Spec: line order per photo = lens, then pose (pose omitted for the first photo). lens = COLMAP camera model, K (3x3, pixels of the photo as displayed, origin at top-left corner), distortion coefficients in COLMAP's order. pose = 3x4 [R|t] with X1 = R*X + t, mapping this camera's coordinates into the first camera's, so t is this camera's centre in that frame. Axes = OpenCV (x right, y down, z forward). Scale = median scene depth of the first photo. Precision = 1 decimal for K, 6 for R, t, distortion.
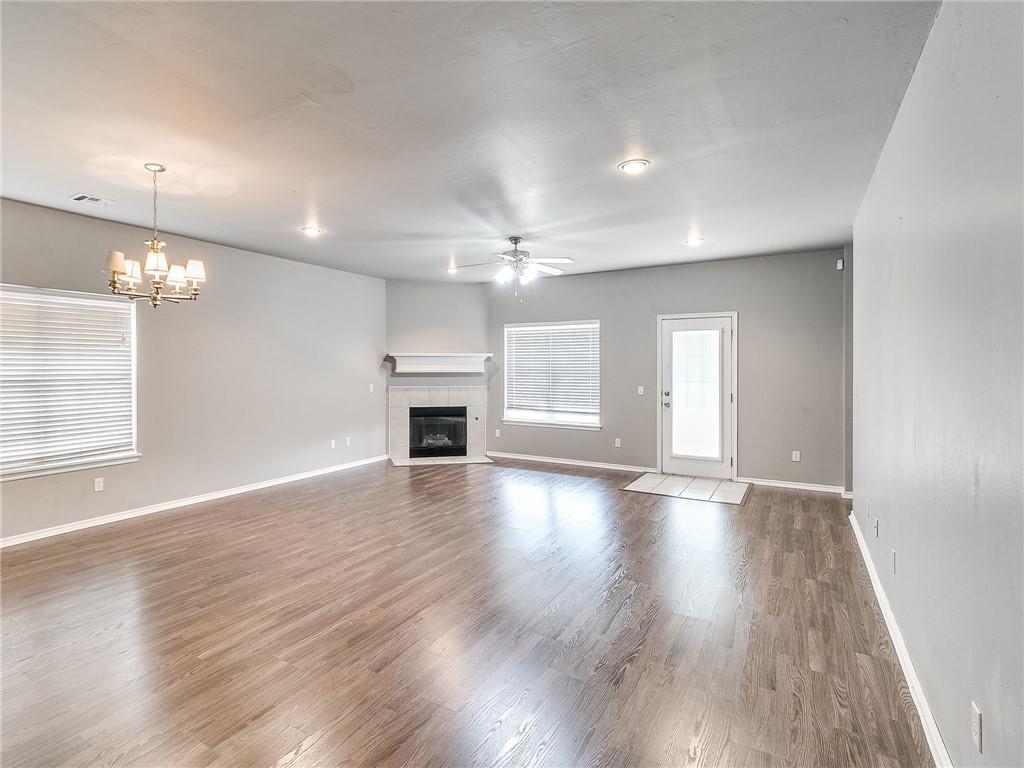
lens RADIAL K [[535.3, 0, 432.5], [0, 535.3, 369.5], [0, 0, 1]] dist [0.008229, -0.001187]
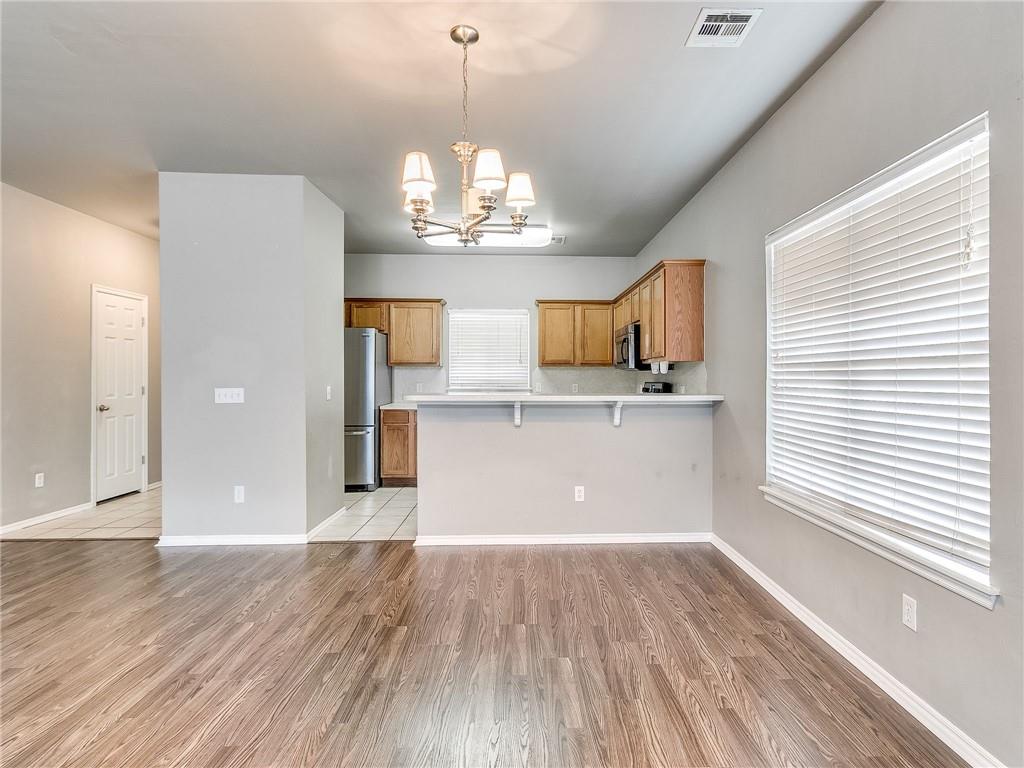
lens RADIAL K [[535.3, 0, 538.9], [0, 535.3, 373.4], [0, 0, 1]] dist [0.008229, -0.001187]
pose [[-0.803373, -0.005701, -0.595448, -0.098528], [-0.005815, 0.999982, -0.001729, 0.022353], [0.595447, 0.002073, -0.803392, 0.807051]]
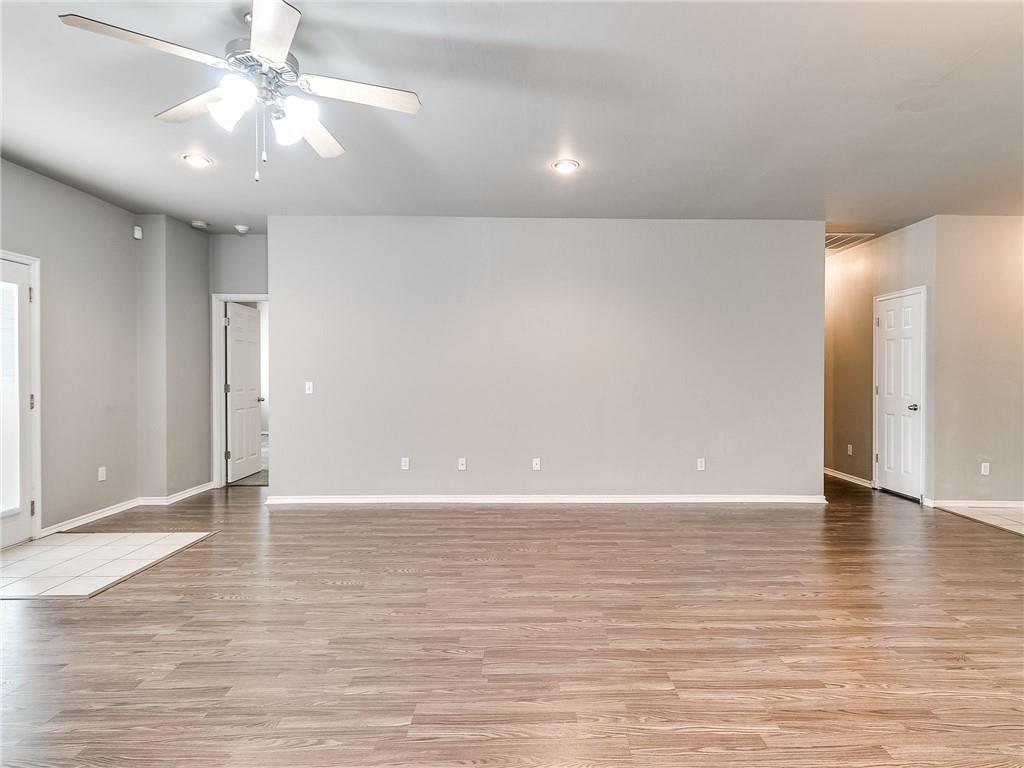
lens RADIAL K [[535.3, 0, 532.5], [0, 535.3, 389.5], [0, 0, 1]] dist [0.008229, -0.001187]
pose [[-0.576812, -0.022204, 0.816575, -0.238642], [0.003775, 0.999547, 0.029846, 0.022369], [-0.816868, 0.020298, -0.576467, 0.843128]]
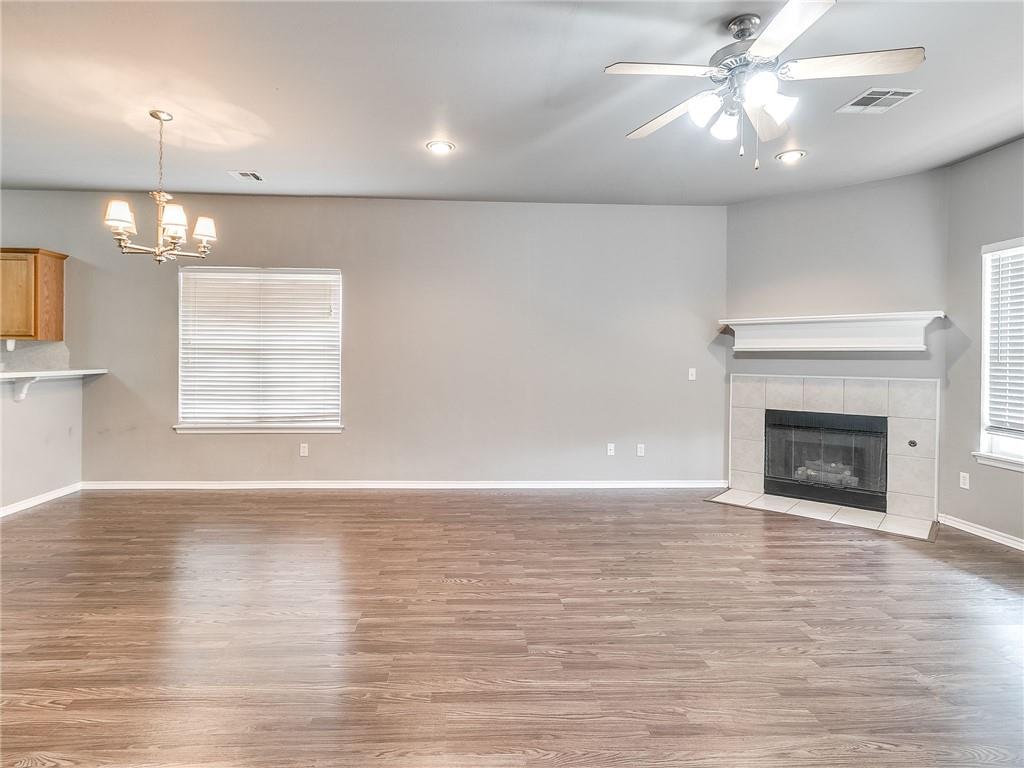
lens RADIAL K [[535.3, 0, 487.0], [0, 535.3, 368.1], [0, 0, 1]] dist [0.008229, -0.001187]
pose [[0.597083, 0.021320, -0.801896, 0.298392], [-0.014381, 0.999771, 0.015873, 0.022591], [0.802050, 0.002054, 0.597253, 0.458378]]
